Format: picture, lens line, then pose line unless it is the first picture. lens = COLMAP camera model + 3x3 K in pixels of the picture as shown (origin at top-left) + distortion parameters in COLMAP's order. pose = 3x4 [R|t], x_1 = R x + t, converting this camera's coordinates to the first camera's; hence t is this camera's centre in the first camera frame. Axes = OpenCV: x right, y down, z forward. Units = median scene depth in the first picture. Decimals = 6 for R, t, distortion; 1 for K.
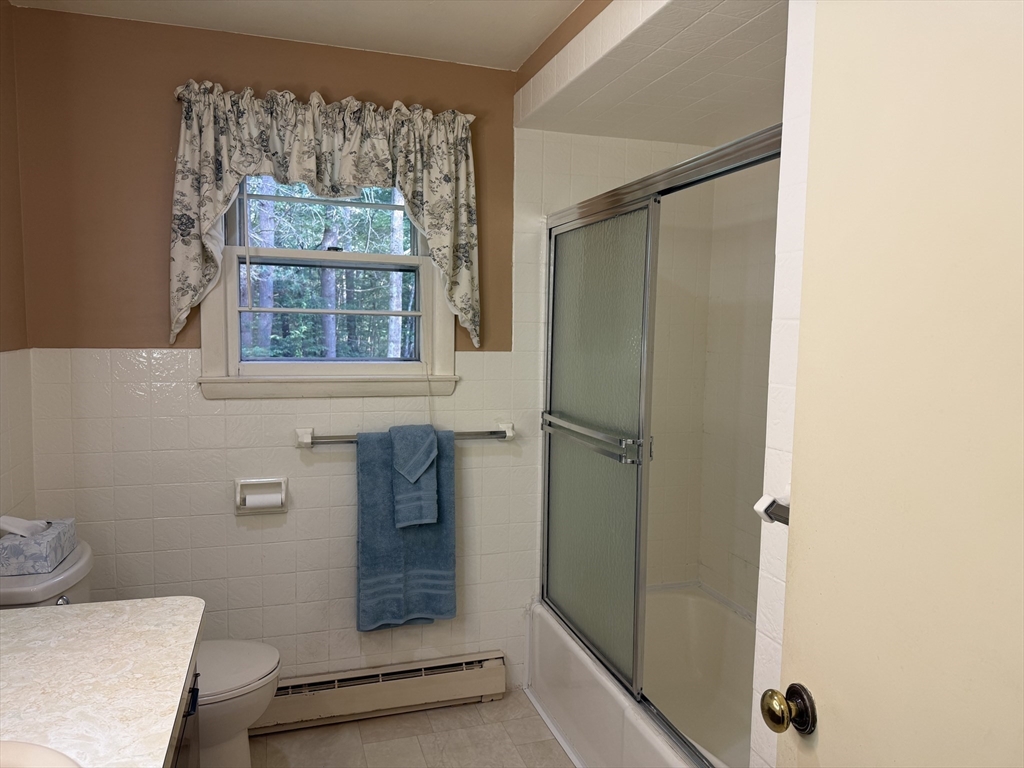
lens RADIAL K [[759.3, 0, 517.2], [0, 759.3, 388.4], [0, 0, 1]] dist [0.122279, -0.125171]
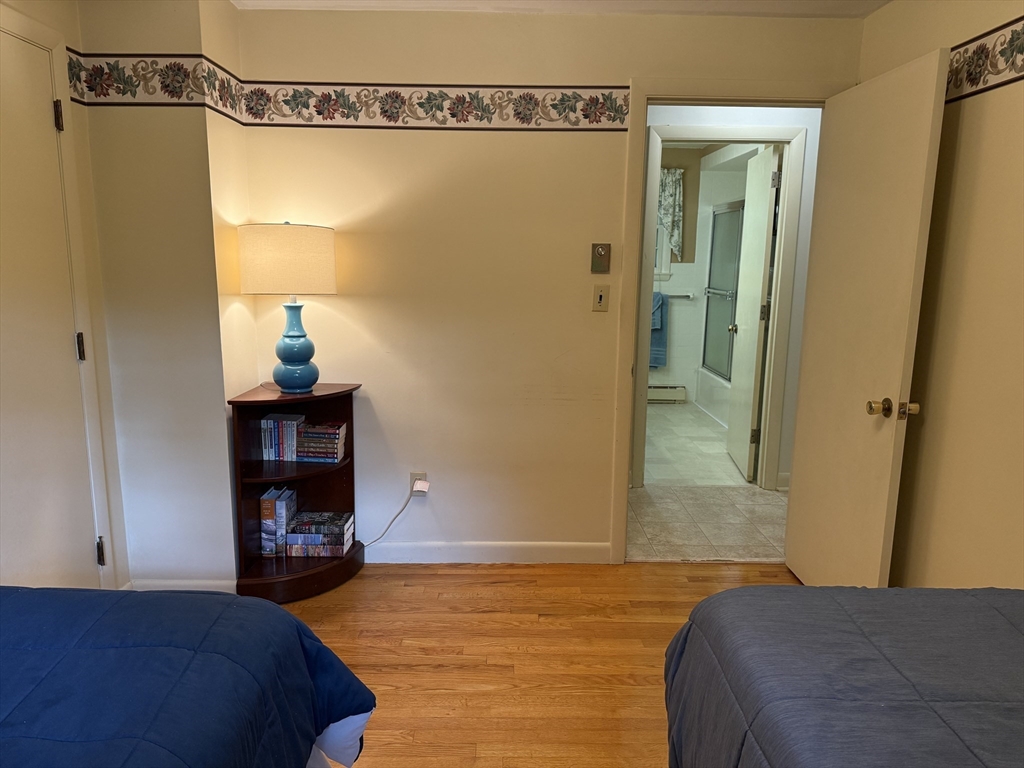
lens RADIAL K [[759.3, 0, 503.2], [0, 759.3, 391.3], [0, 0, 1]] dist [0.122279, -0.125171]
pose [[0.956876, 0.050293, -0.286108, 0.141493], [-0.024931, 0.995483, 0.091607, 0.163885], [0.289423, -0.080524, 0.953808, -1.698064]]
